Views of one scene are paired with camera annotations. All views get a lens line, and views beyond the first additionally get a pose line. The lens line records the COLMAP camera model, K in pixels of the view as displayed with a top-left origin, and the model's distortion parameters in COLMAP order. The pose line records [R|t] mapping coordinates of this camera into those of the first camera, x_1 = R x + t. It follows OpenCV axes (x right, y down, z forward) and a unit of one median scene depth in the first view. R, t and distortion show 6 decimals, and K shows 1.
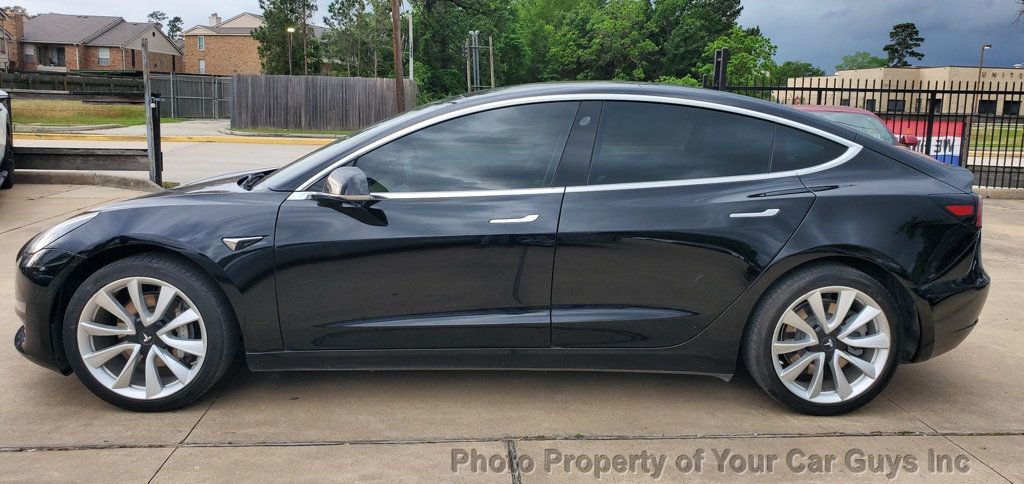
lens RADIAL K [[783.6, 0, 515.6], [0, 783.6, 242.3], [0, 0, 1]] dist [0.012345, 0.006614]
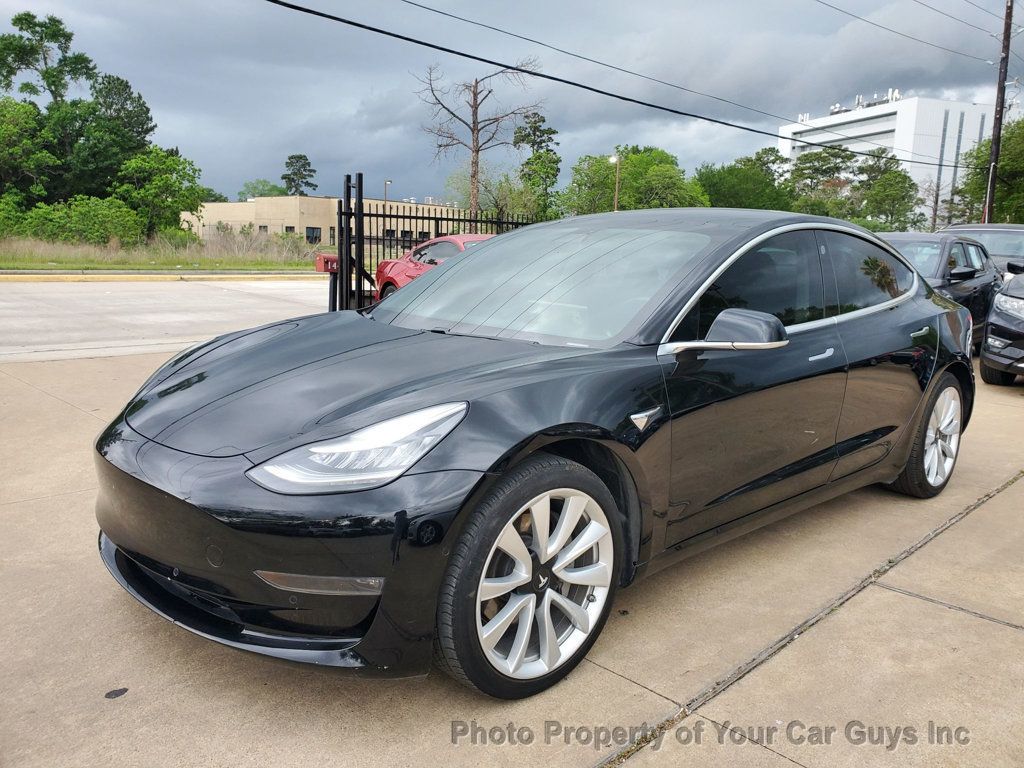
lens RADIAL K [[798.8, 0, 510.9], [0, 798.8, 356.4], [0, 0, 1]] dist [0.002404, 0.021681]
pose [[0.759464, -0.089191, 0.644407, -0.065729], [0.099754, 0.994809, 0.020125, -0.006255], [-0.642856, 0.048998, 0.764418, 0.034856]]
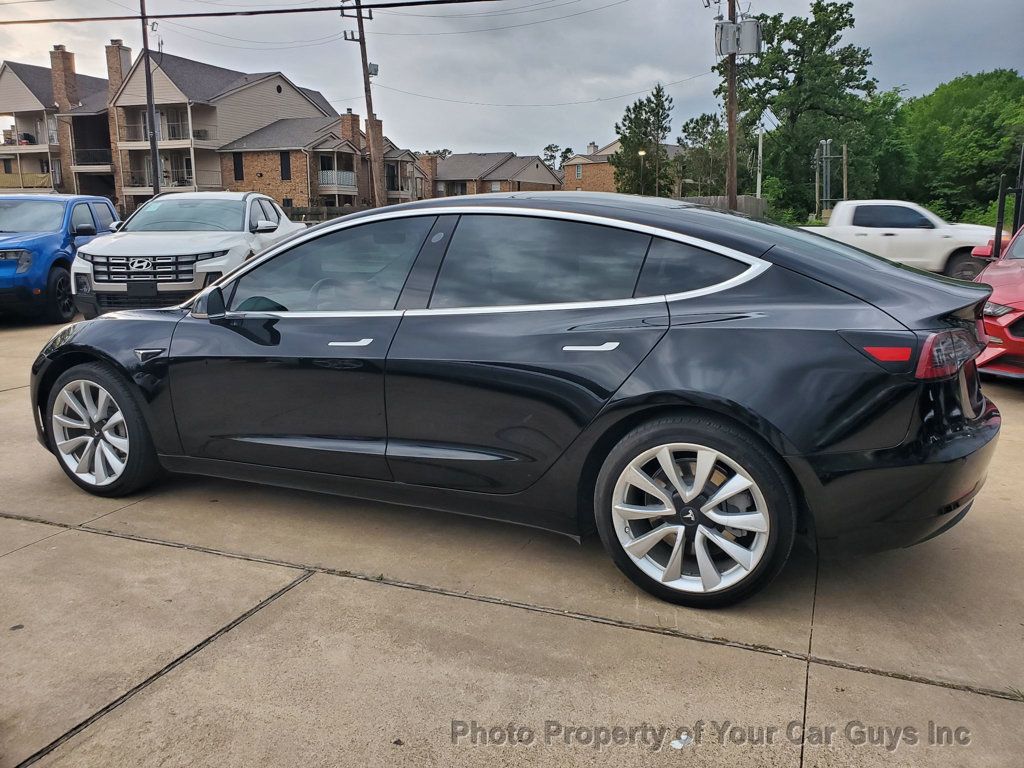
lens RADIAL K [[785.2, 0, 522.3], [0, 785.2, 379.3], [0, 0, 1]] dist [0.009536, 0.011492]
pose [[0.896470, 0.057436, -0.439366, 0.043297], [-0.048880, 0.998330, 0.030774, -0.001731], [0.440401, -0.006112, 0.897781, 0.016467]]
